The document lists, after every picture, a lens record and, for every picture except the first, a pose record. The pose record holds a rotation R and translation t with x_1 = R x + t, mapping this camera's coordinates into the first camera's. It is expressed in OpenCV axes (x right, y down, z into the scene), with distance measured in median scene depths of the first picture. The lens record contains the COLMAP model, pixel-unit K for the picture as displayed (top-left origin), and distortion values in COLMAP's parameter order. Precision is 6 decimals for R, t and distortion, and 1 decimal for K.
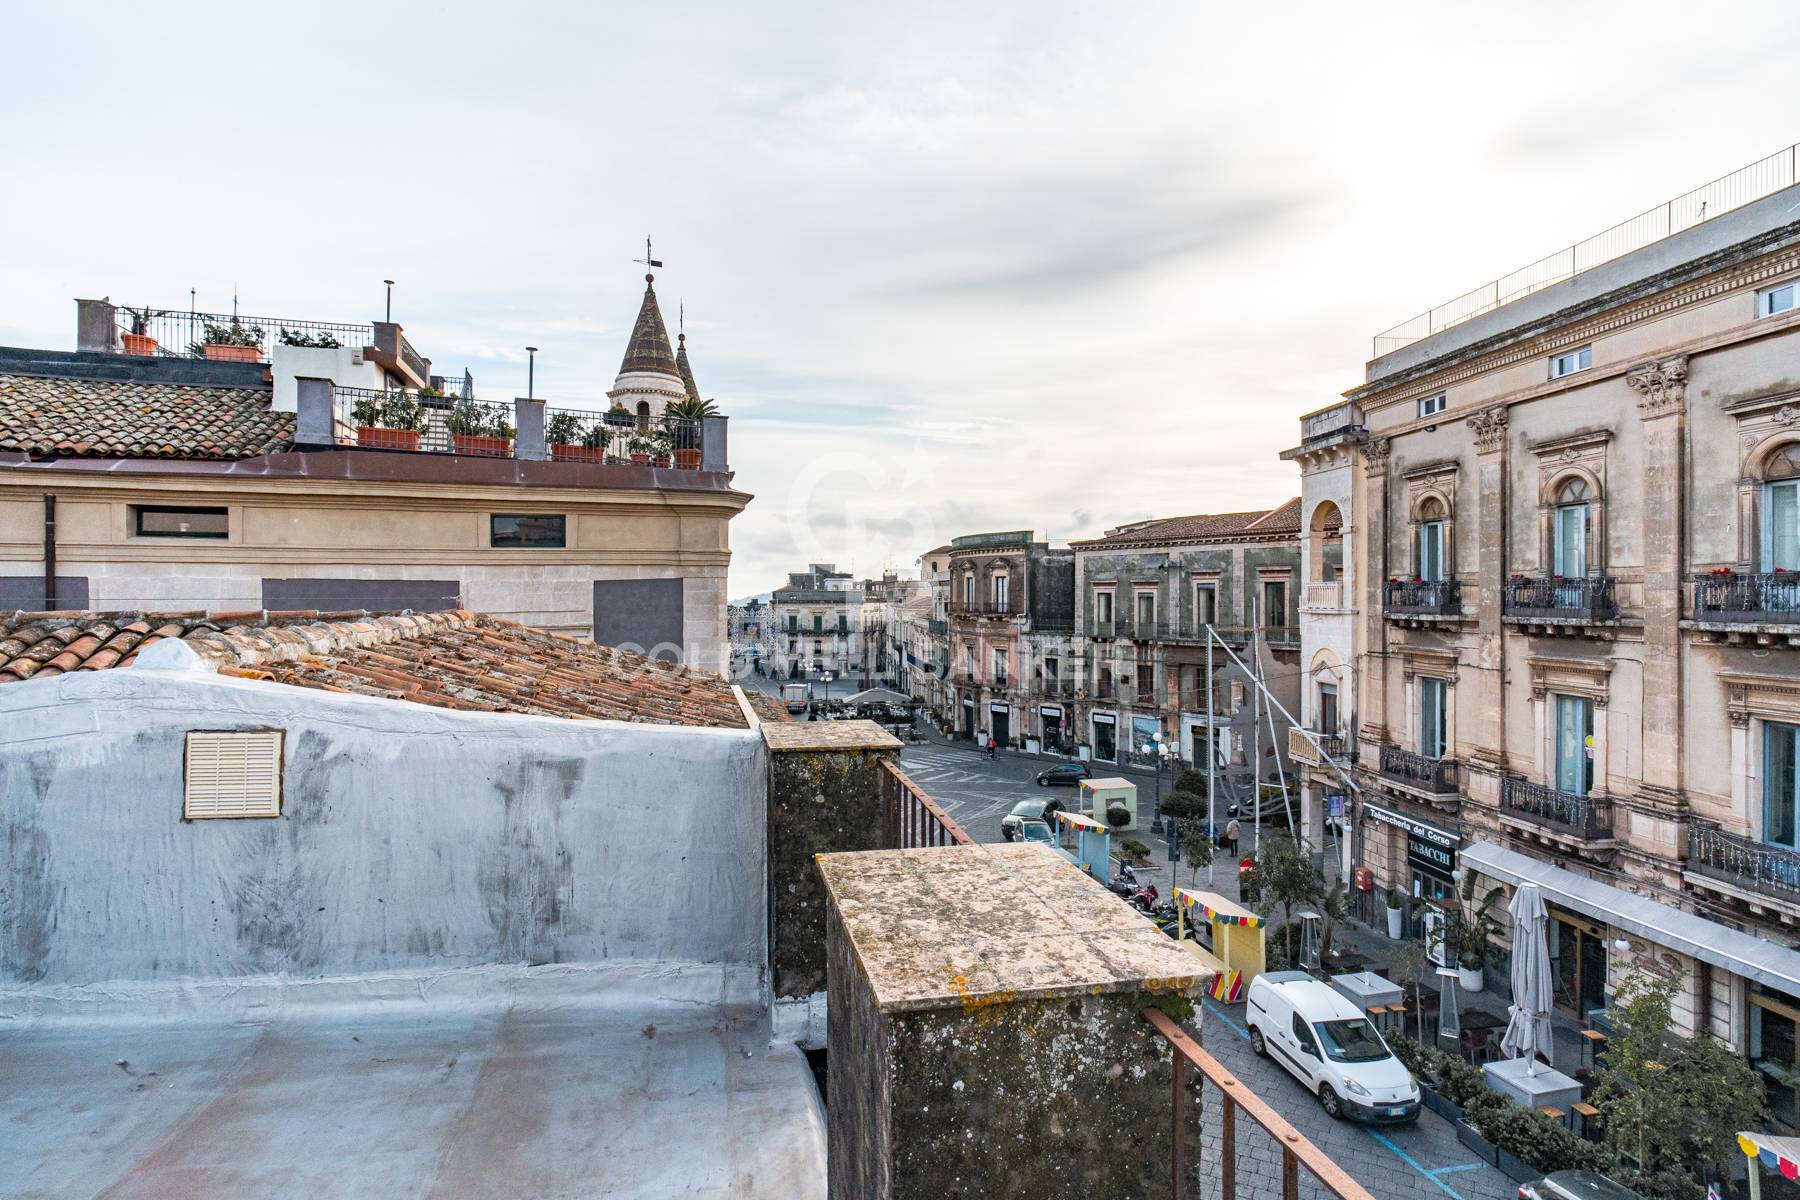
lens RADIAL K [[914.9, 0, 892.3], [0, 914.9, 598.3], [0, 0, 1]] dist [-0.006426, 0.000575]
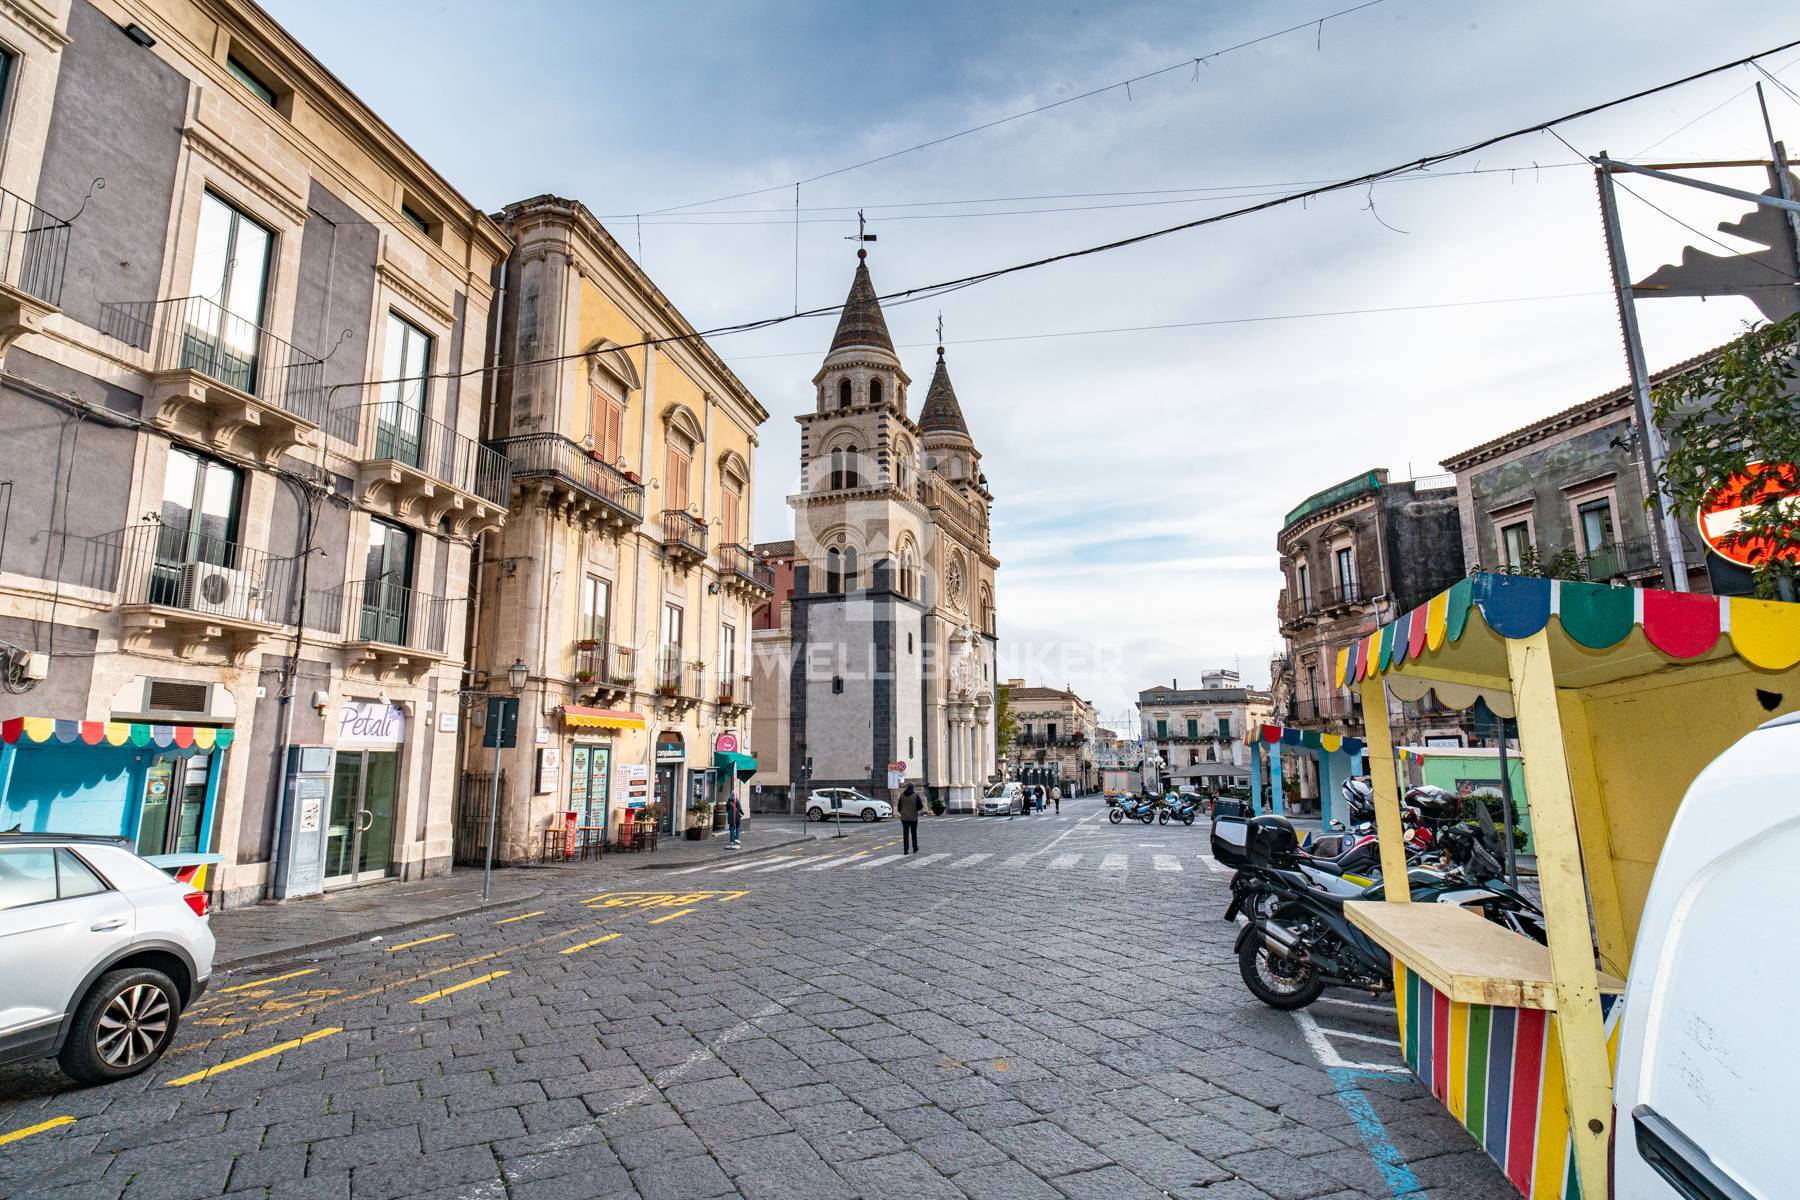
lens RADIAL K [[911.9, 0, 900.0], [0, 911.9, 600.0], [0, 0, 1]] dist [-0.002503, -0.000005]
pose [[0.896268, -0.085158, -0.435261, 0.260722], [0.007442, 0.984143, -0.177221, 0.288193], [0.443451, 0.155598, 0.882689, 0.639591]]
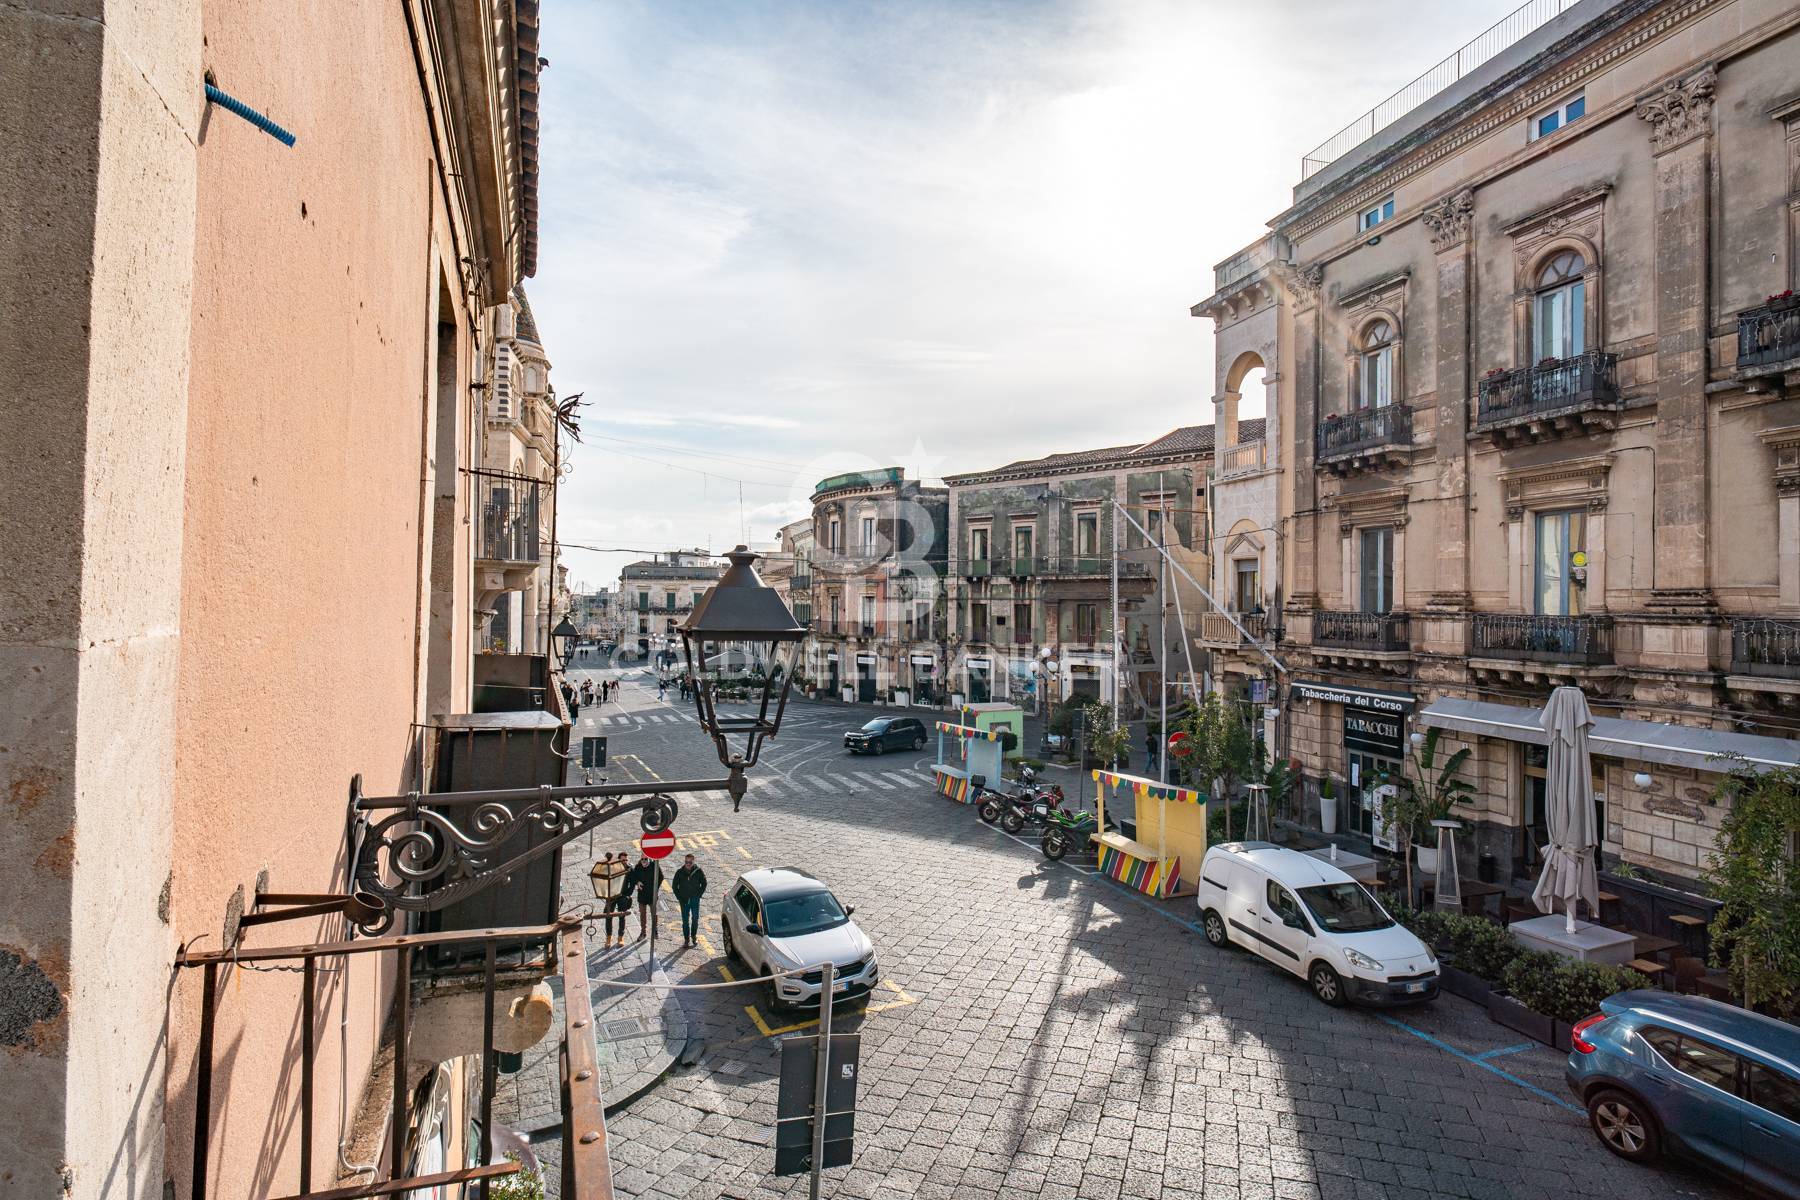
lens RADIAL K [[914.9, 0, 892.3], [0, 914.9, 598.3], [0, 0, 1]] dist [-0.006426, 0.000575]
pose [[0.988367, 0.008196, 0.151864, 0.004415], [-0.007441, 0.999957, -0.005536, 0.142189], [-0.151903, 0.004341, 0.988386, 0.182165]]
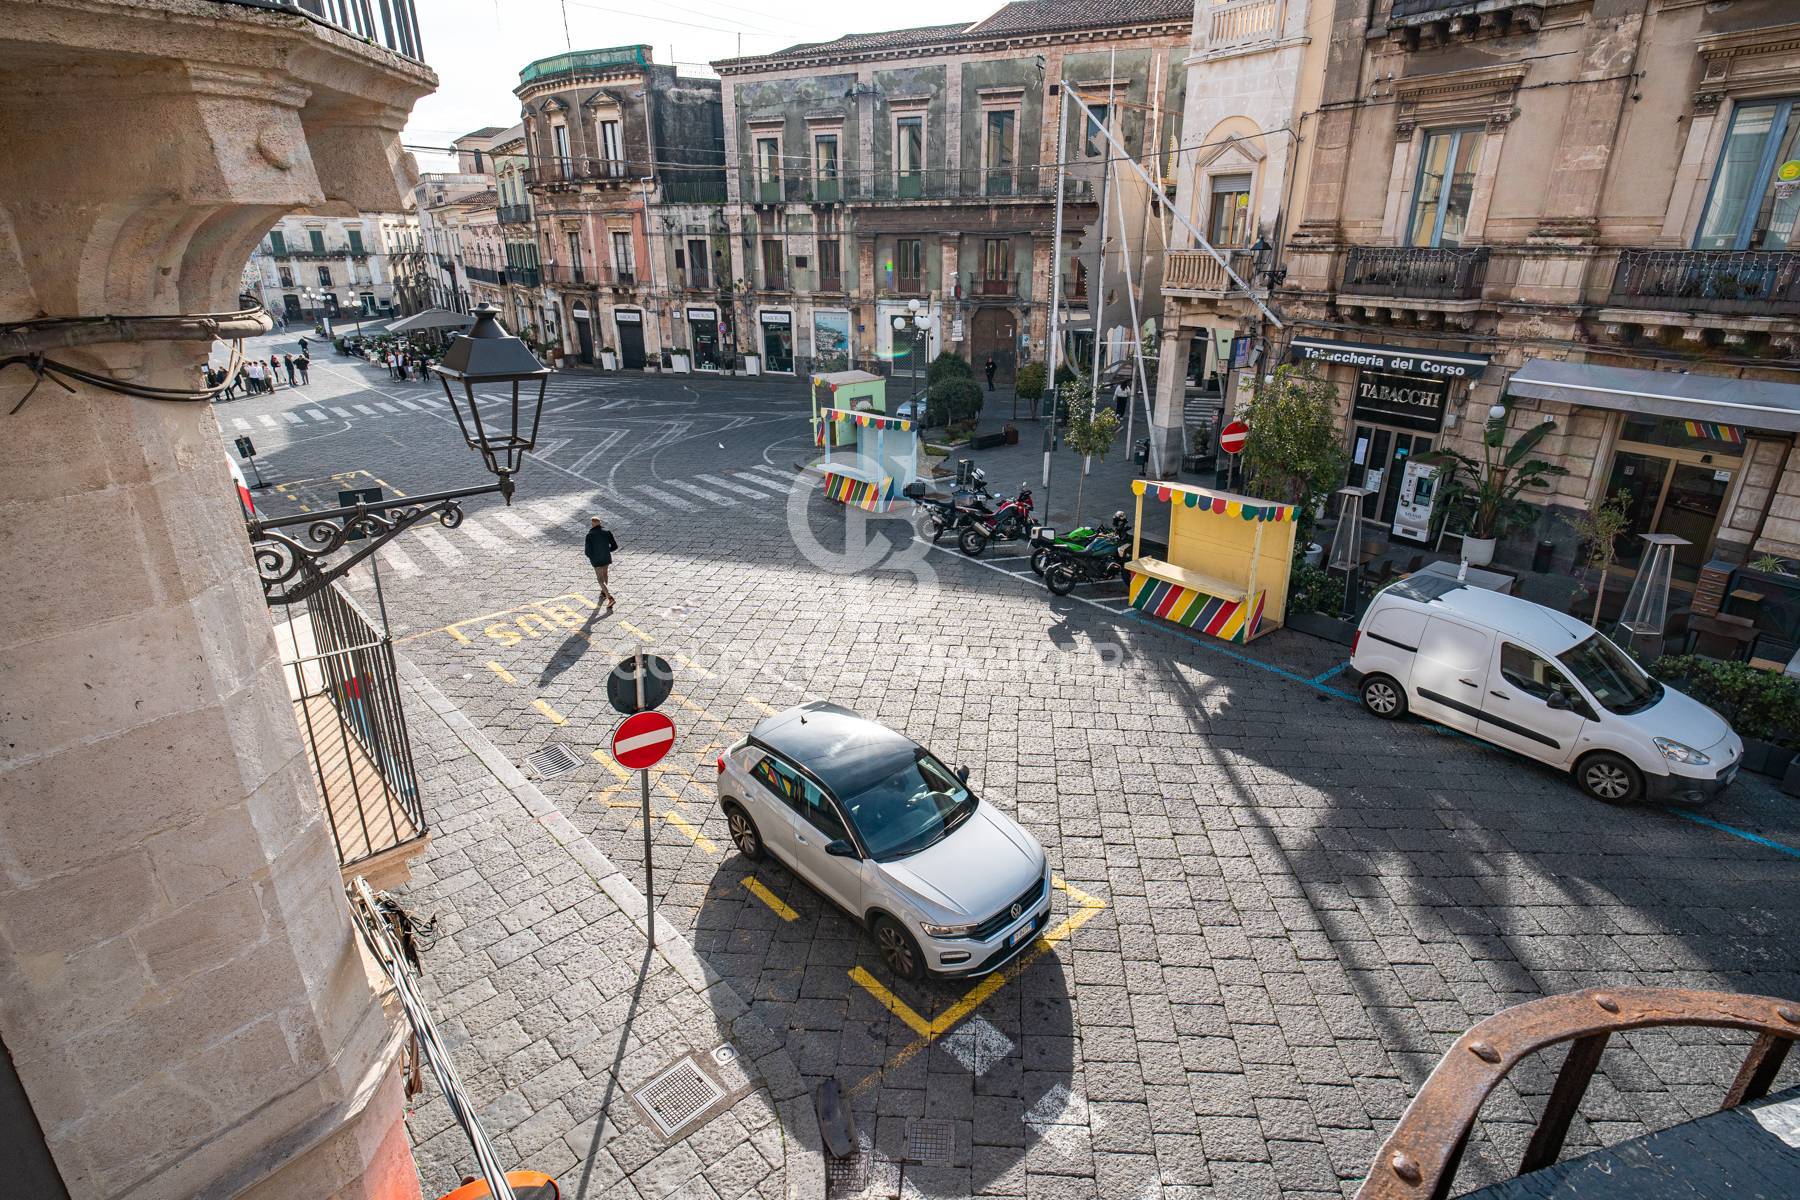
lens RADIAL K [[914.9, 0, 892.3], [0, 914.9, 598.3], [0, 0, 1]] dist [-0.006426, 0.000575]
pose [[0.896271, -0.165579, 0.411440, -0.081055], [0.004078, 0.930732, 0.365680, 0.140897], [-0.443489, -0.326070, 0.834863, 0.453893]]
